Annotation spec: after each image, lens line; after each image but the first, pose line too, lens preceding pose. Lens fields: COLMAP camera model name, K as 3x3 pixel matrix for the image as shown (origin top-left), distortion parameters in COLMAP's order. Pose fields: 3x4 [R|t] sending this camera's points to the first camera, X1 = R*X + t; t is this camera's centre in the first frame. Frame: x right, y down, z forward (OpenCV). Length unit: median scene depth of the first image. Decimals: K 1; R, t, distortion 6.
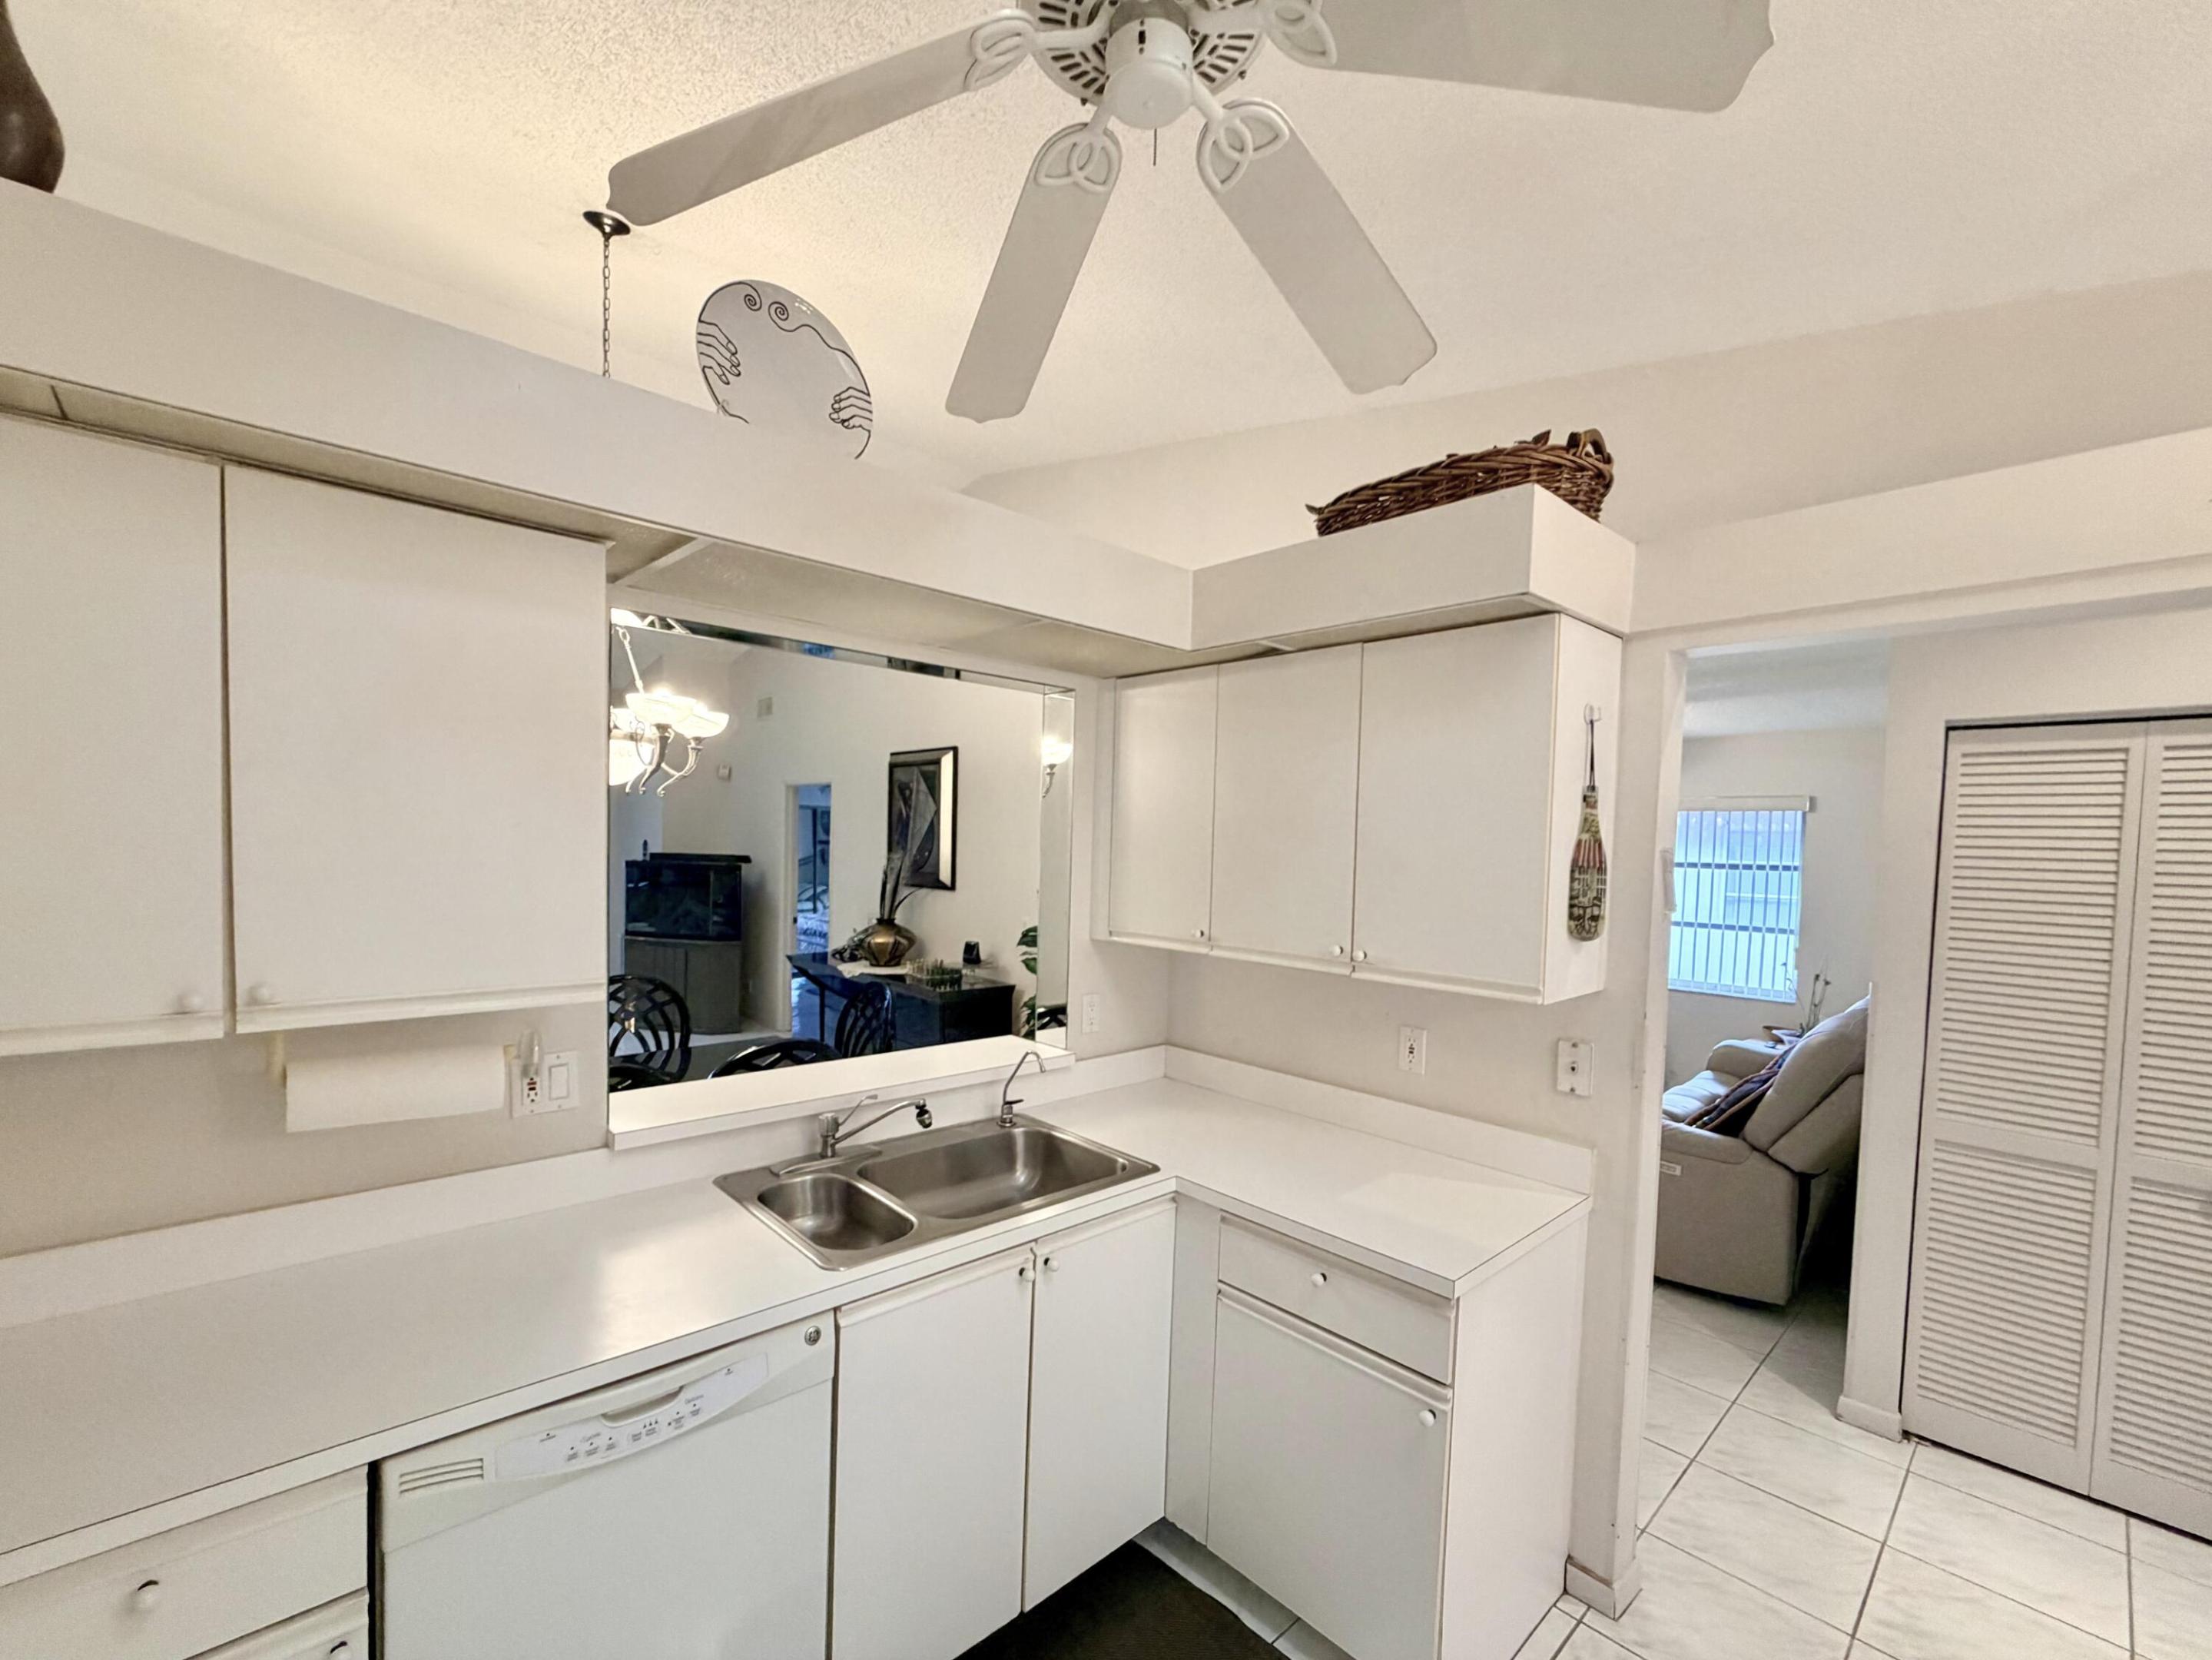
lens RADIAL K [[929.6, 0, 1068.2], [0, 929.6, 881.2], [0, 0, 1]] dist [0.000166, -0.000071]
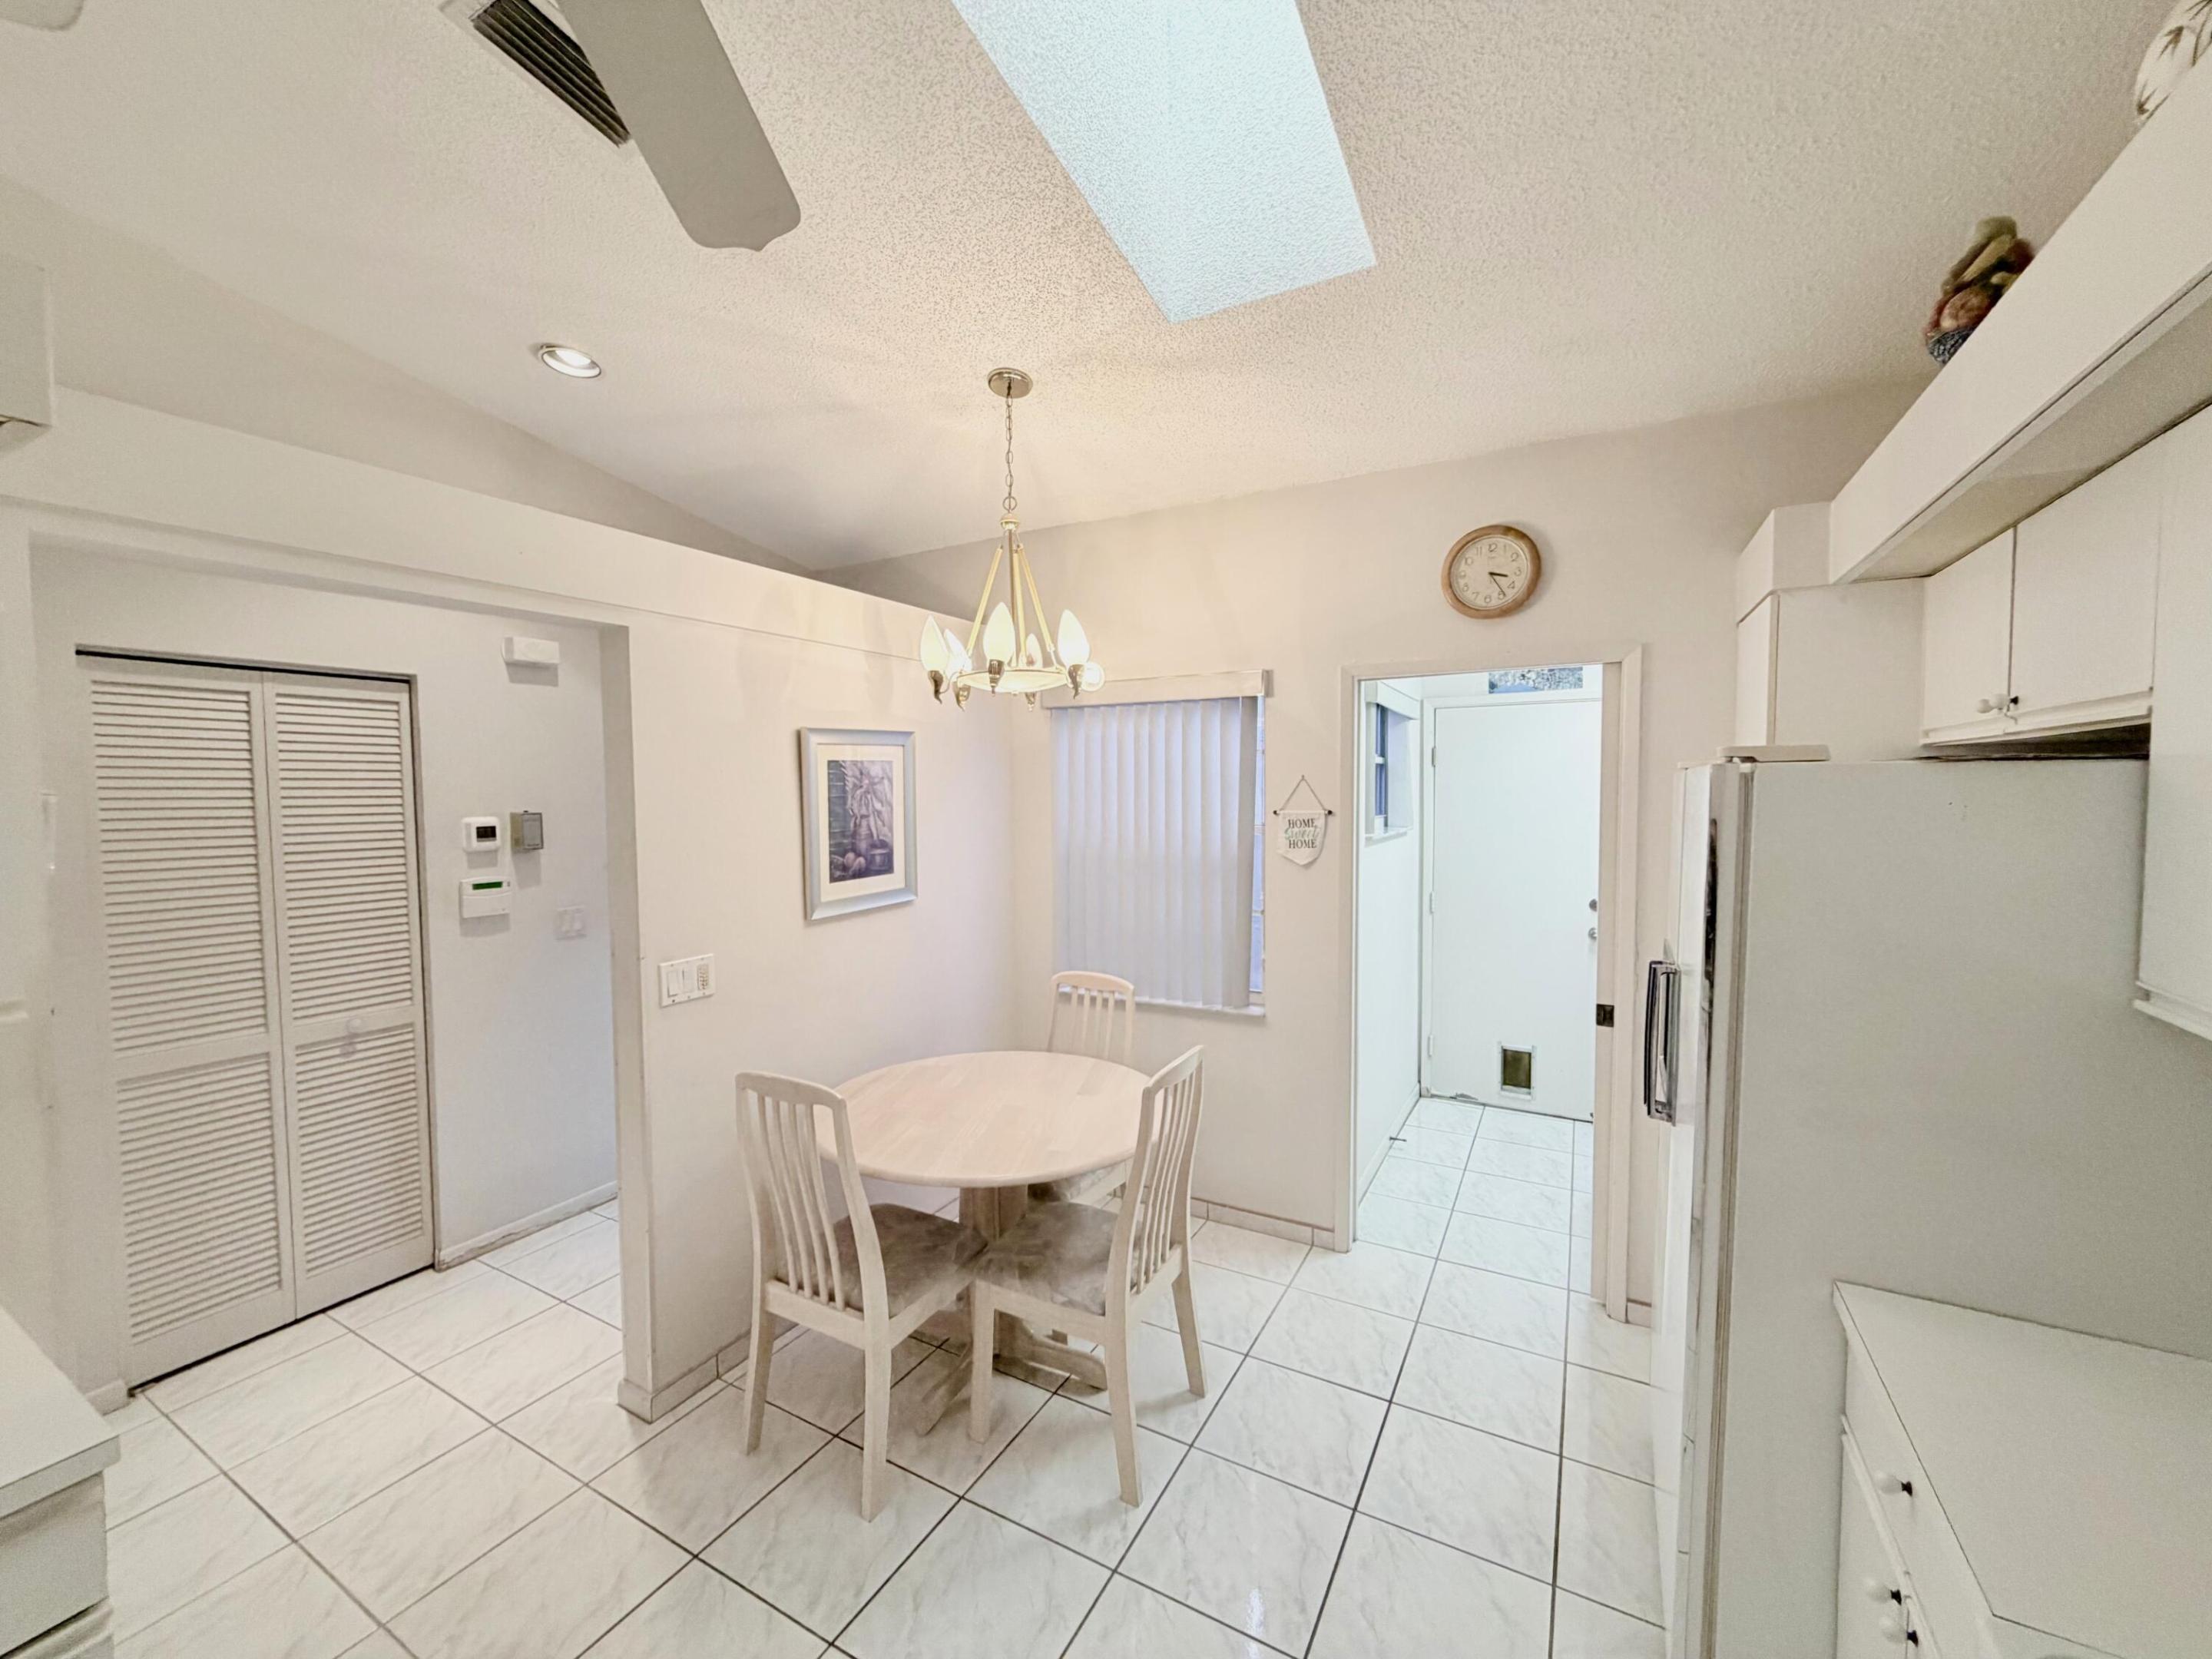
lens RADIAL K [[874.8, 0, 1103.6], [0, 874.8, 835.7], [0, 0, 1]] dist [-0.003912, -0.000311]
pose [[-0.325395, -0.072220, 0.942816, -0.222557], [0.041849, 0.995002, 0.090661, -0.014365], [-0.944652, 0.068956, -0.320747, 0.294676]]
